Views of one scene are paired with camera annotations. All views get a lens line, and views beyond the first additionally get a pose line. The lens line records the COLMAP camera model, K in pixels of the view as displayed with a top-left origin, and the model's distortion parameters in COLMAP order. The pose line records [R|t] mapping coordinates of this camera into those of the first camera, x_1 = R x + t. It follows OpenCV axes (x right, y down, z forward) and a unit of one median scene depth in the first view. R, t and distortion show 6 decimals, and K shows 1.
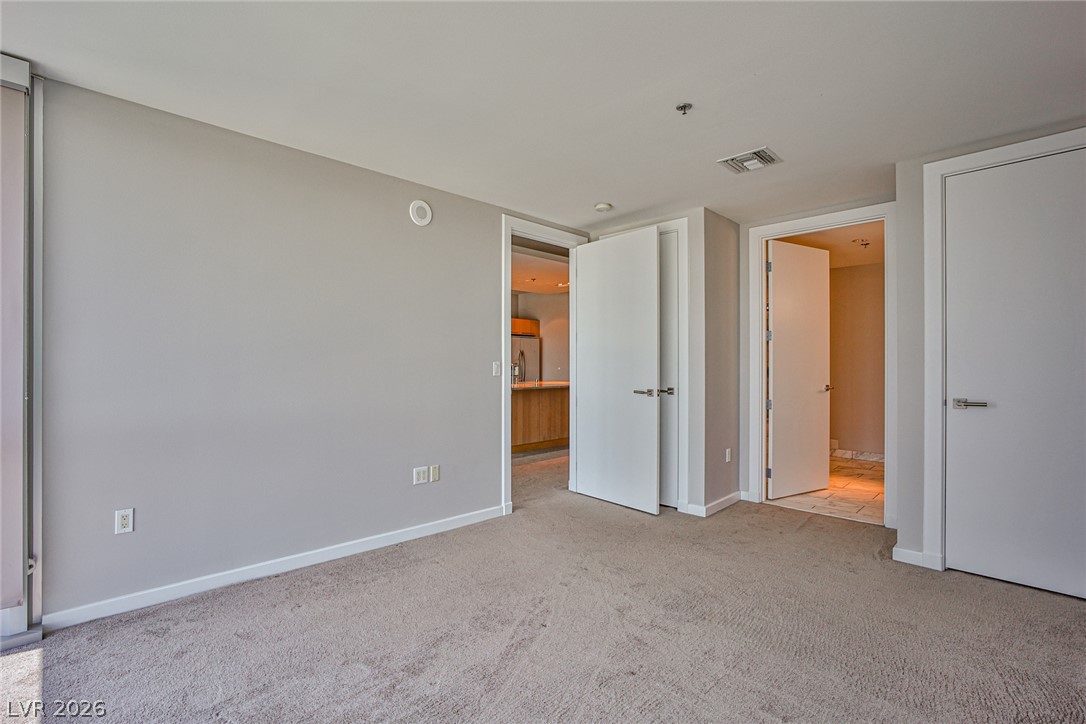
lens RADIAL K [[504.2, 0, 539.9], [0, 504.2, 364.5], [0, 0, 1]] dist [-0.005904, -0.000320]
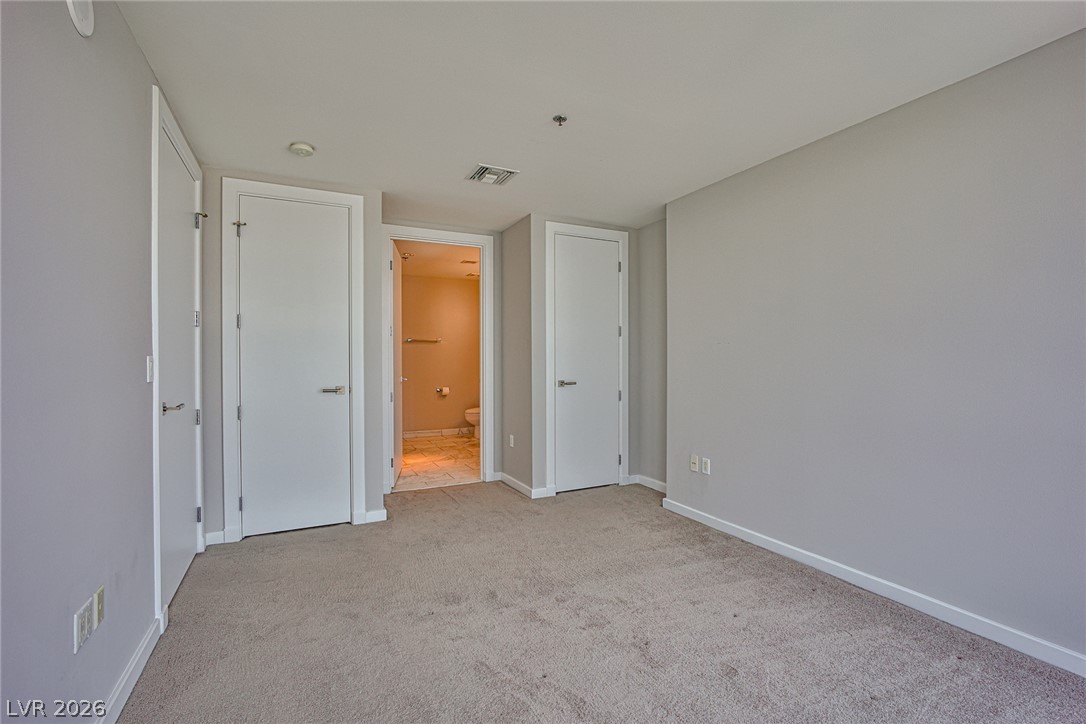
lens RADIAL K [[478.8, 0, 541.7], [0, 478.8, 356.7], [0, 0, 1]] dist [-0.026764, 0.008370]
pose [[0.313301, 0.003934, 0.949646, -0.529673], [0.001593, 0.999988, -0.004668, 0.002315], [-0.949653, 0.002975, 0.313291, 0.548073]]
